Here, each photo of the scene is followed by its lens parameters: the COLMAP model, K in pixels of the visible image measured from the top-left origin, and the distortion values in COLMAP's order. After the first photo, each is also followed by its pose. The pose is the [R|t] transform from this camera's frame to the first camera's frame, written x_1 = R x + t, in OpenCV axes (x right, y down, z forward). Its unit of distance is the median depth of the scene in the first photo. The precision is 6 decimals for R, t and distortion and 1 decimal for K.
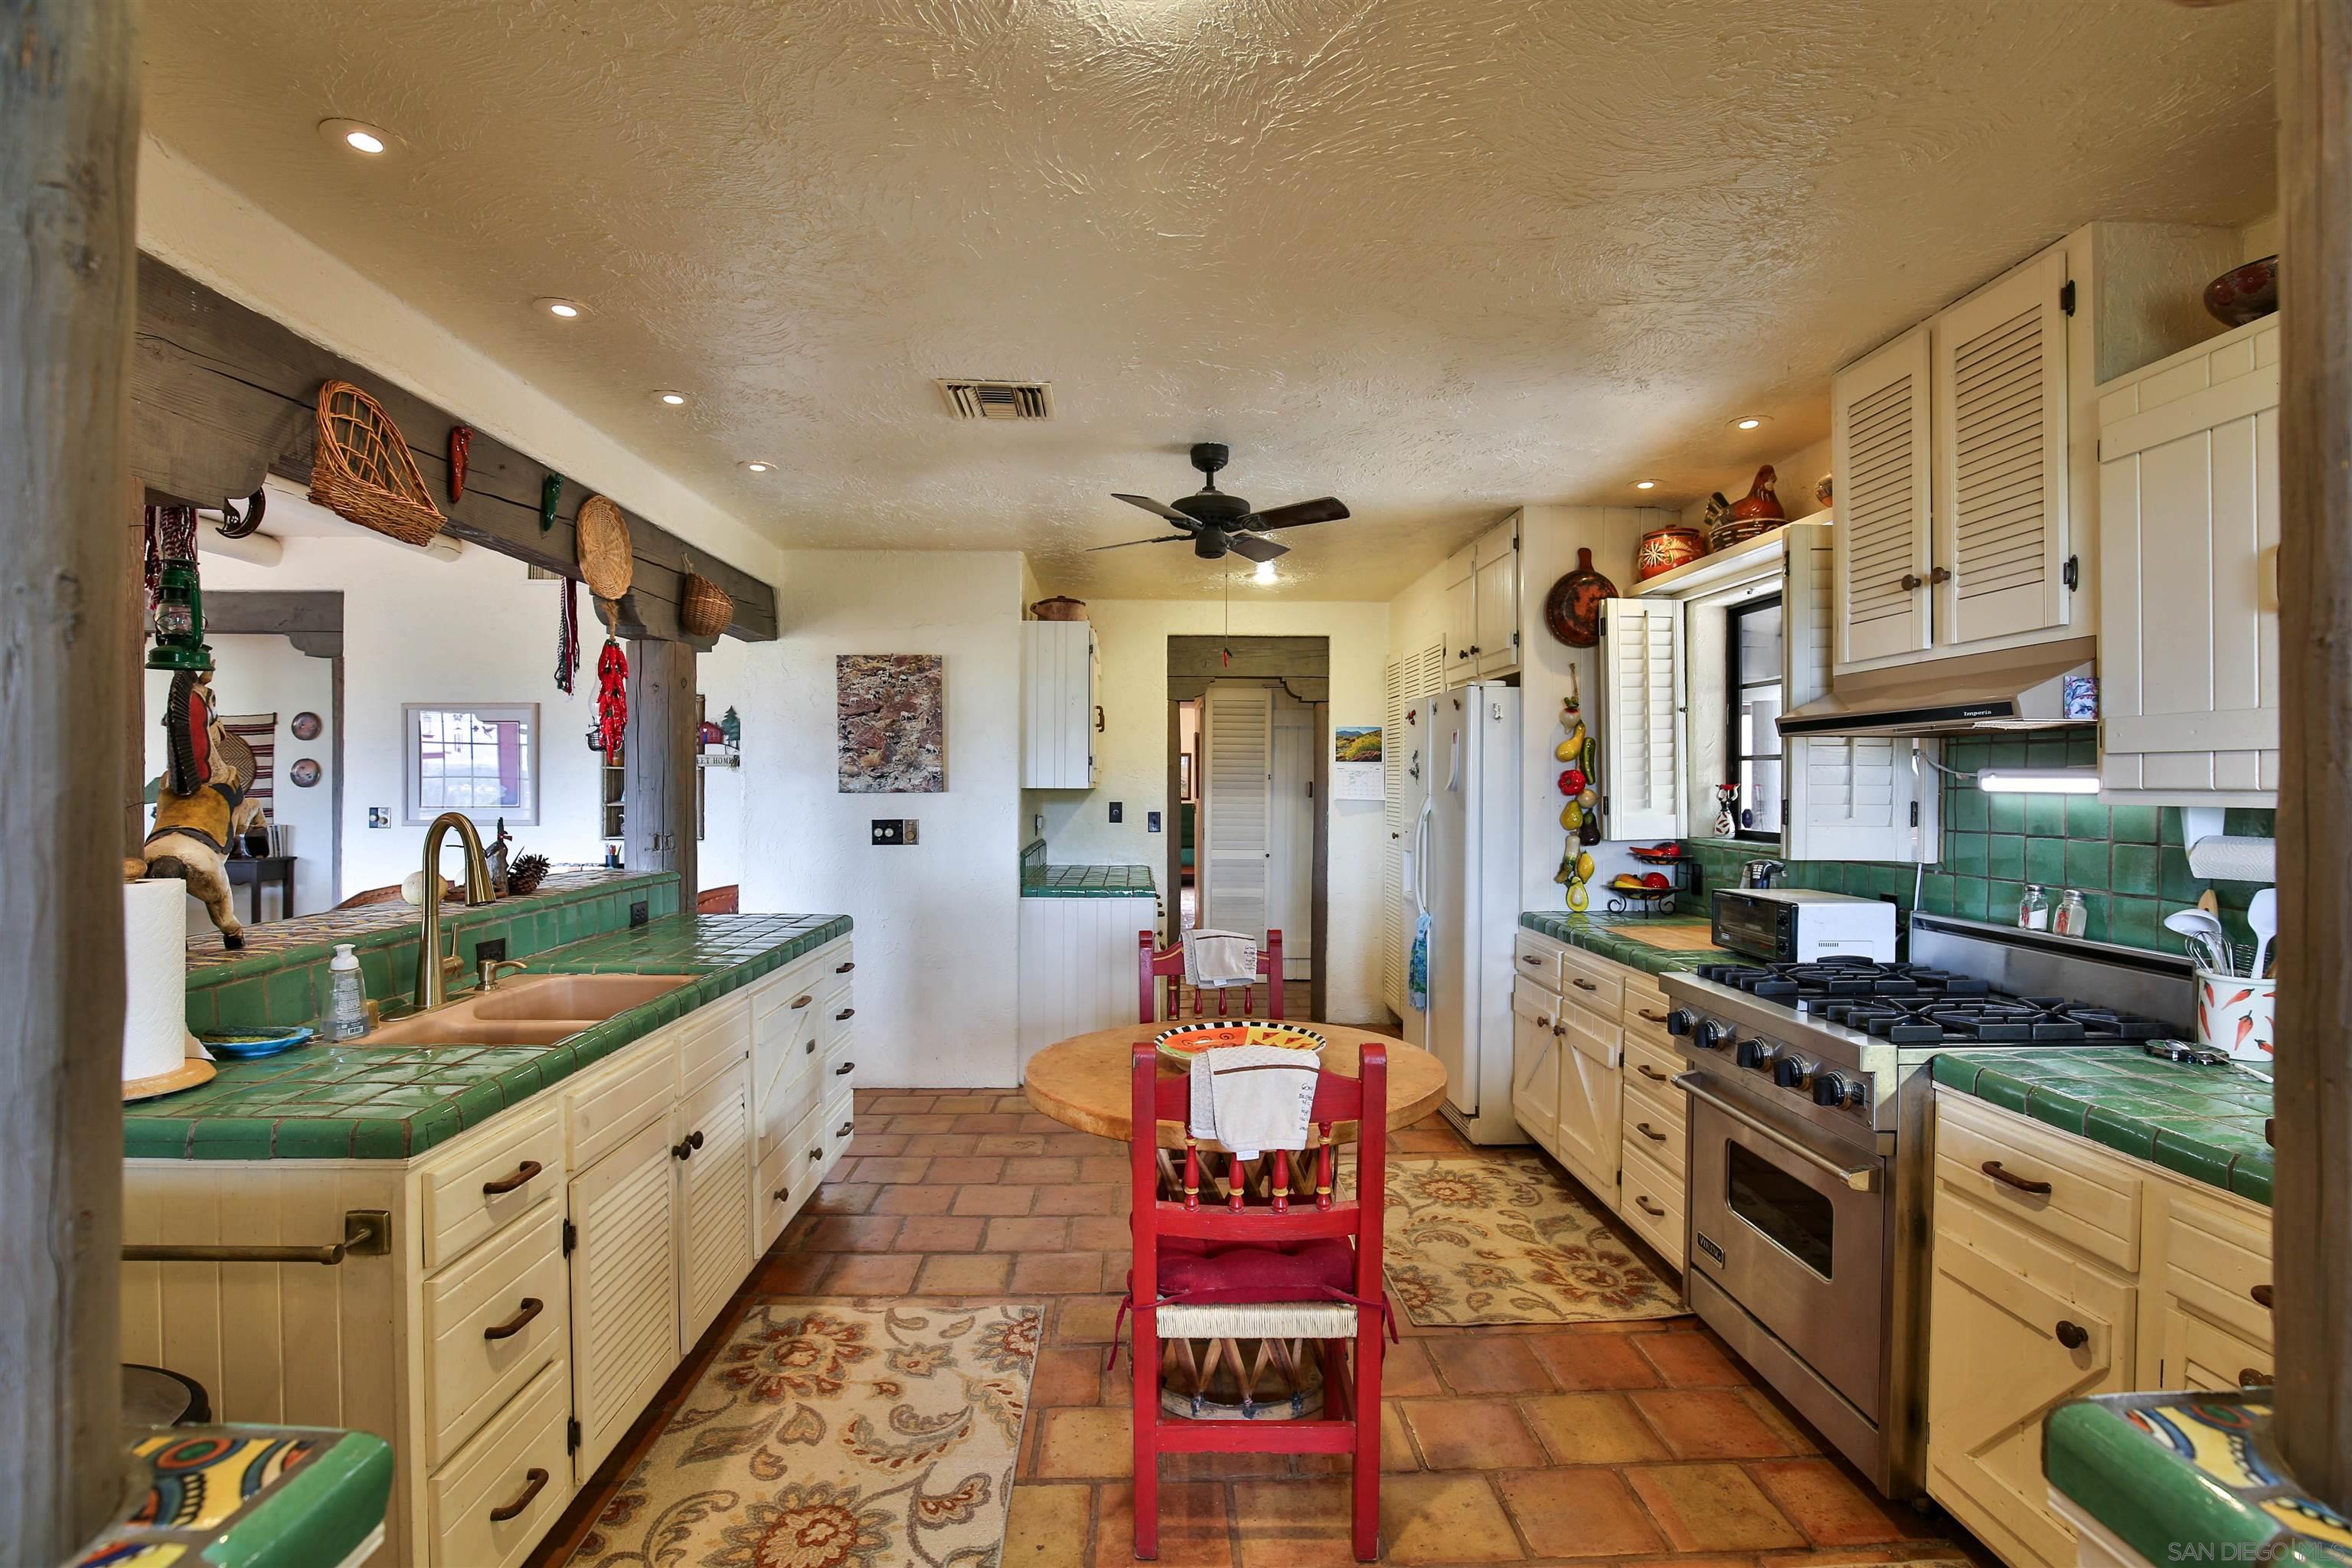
lens RADIAL K [[1075.8, 0, 1175.5], [0, 1075.8, 783.2], [0, 0, 1]] dist [-0.029818, 0.003948]
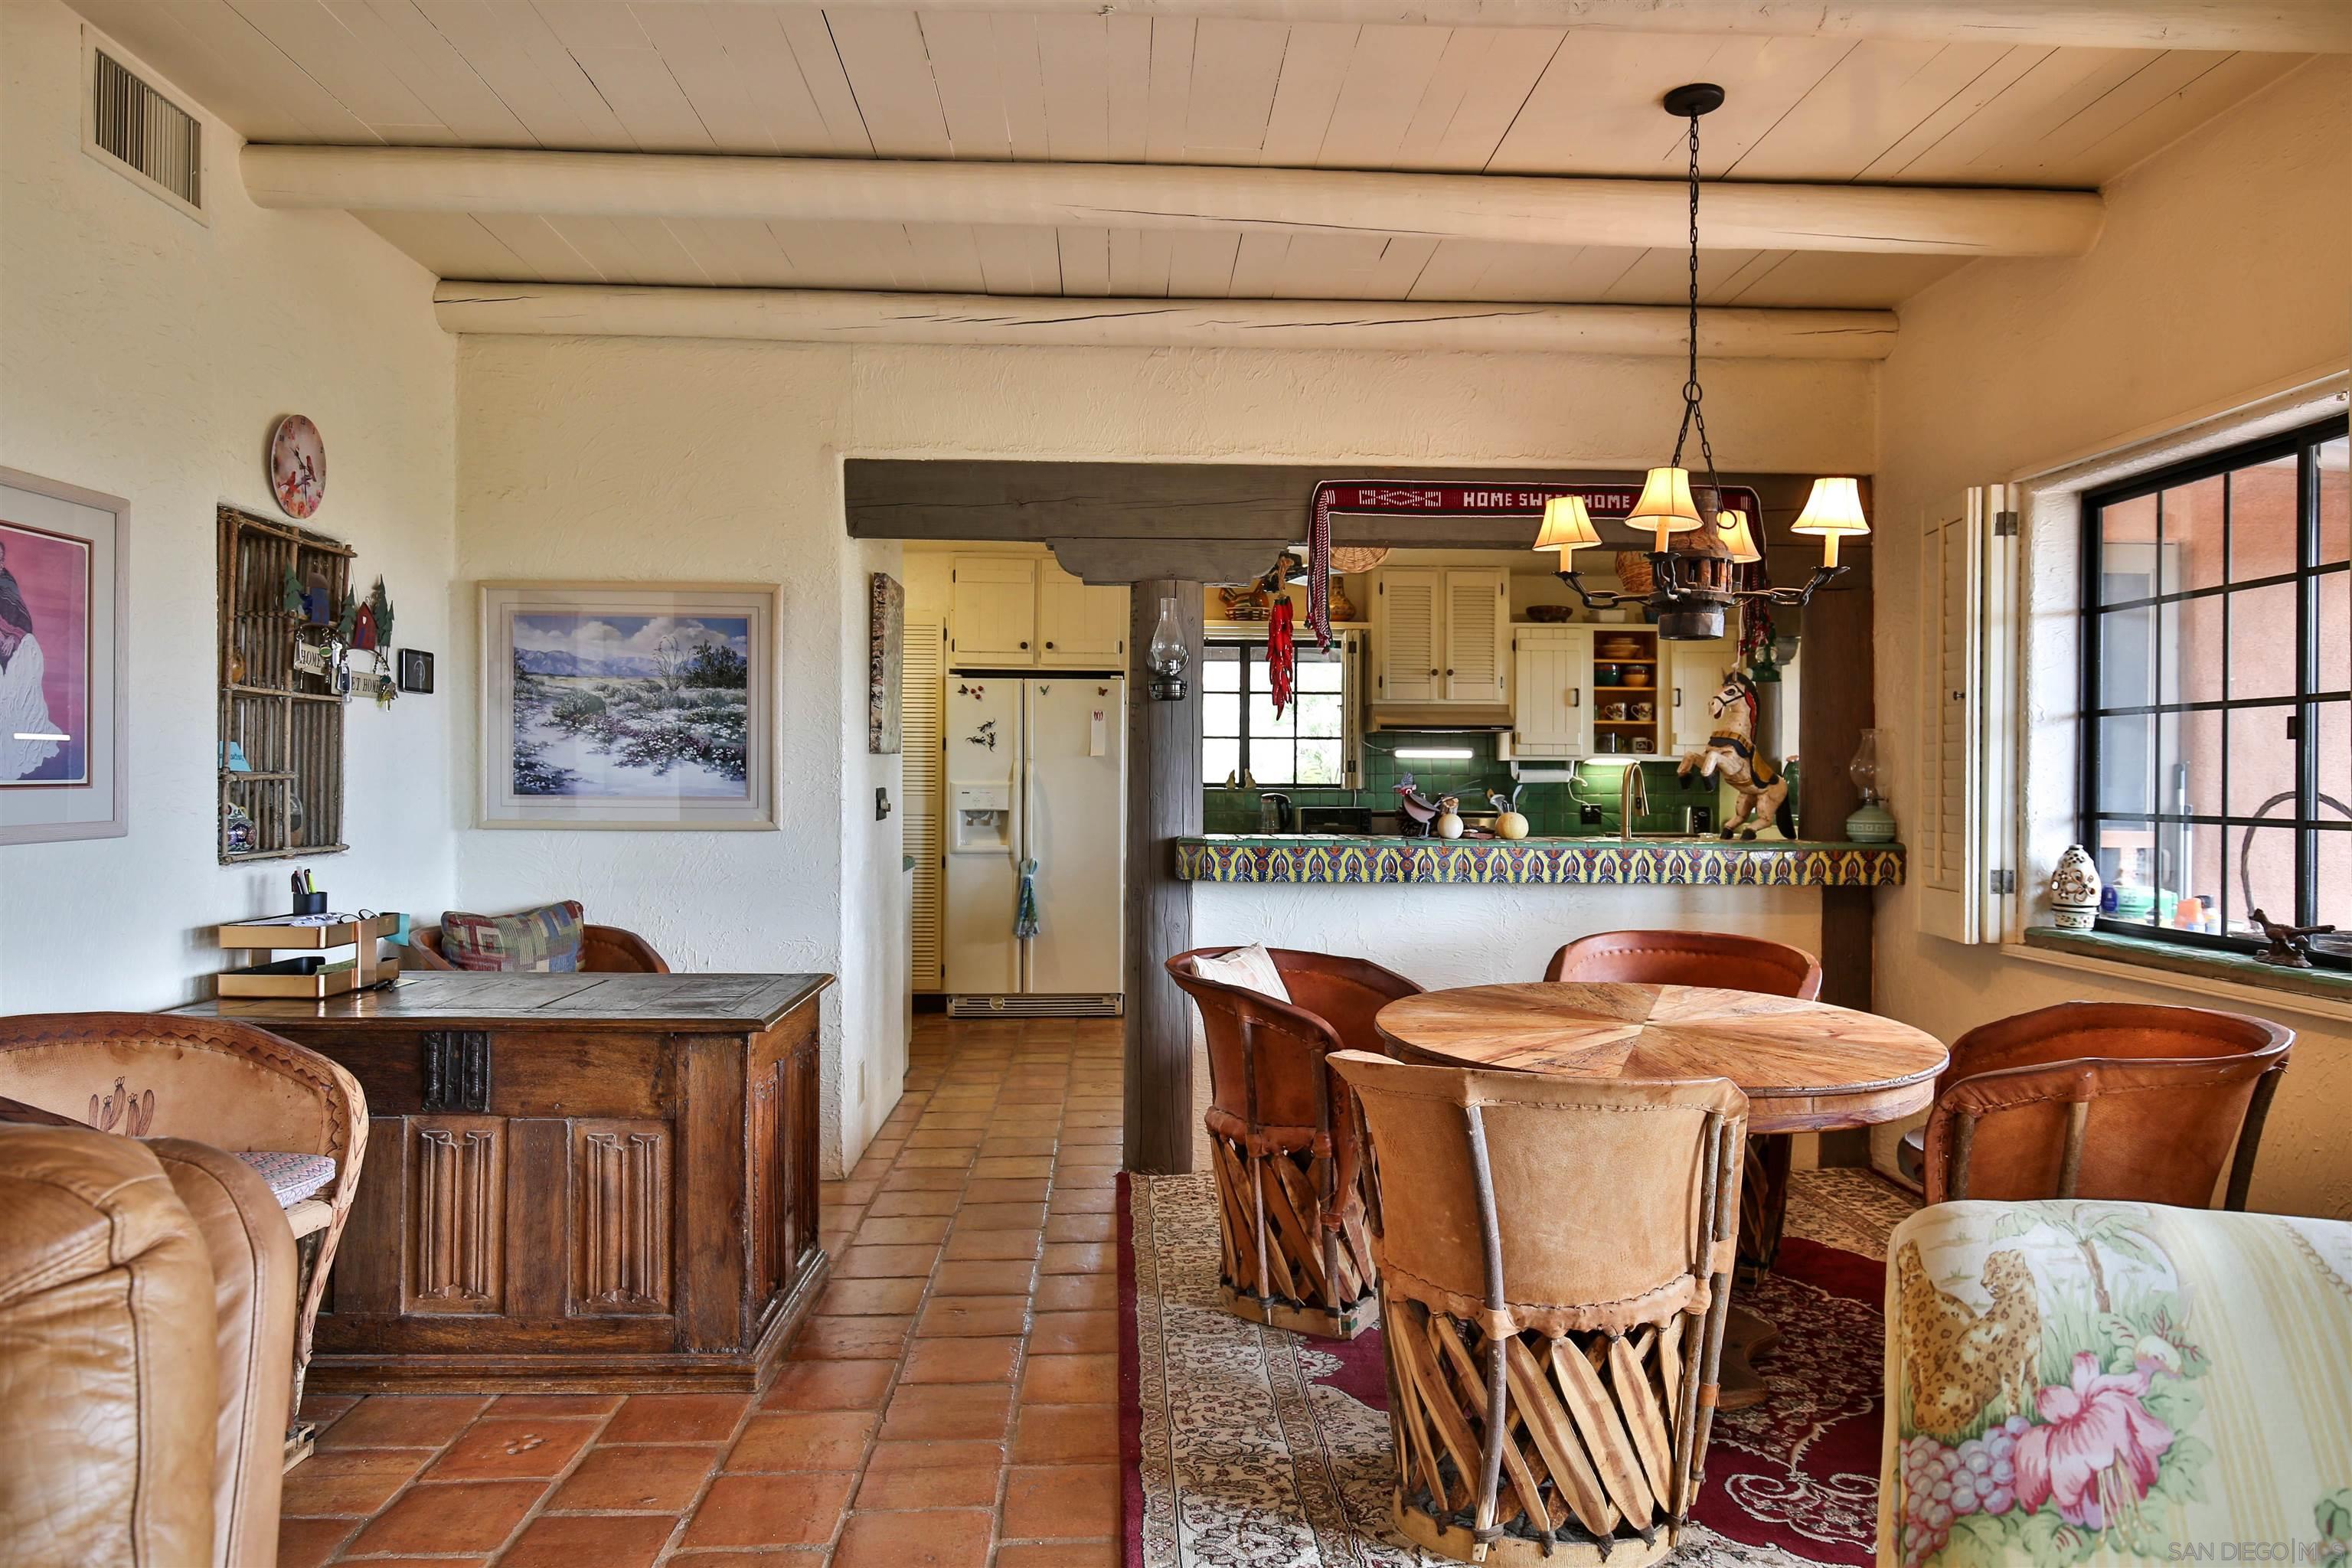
lens RADIAL K [[1474.1, 0, 1189.9], [0, 1474.1, 780.2], [0, 0, 1]] dist [-0.008264, 0.001992]
pose [[-0.014219, -0.007440, 0.999871, -2.221328], [-0.003331, 0.999967, 0.007393, 0.032926], [-0.999893, -0.003226, -0.014244, 1.304504]]
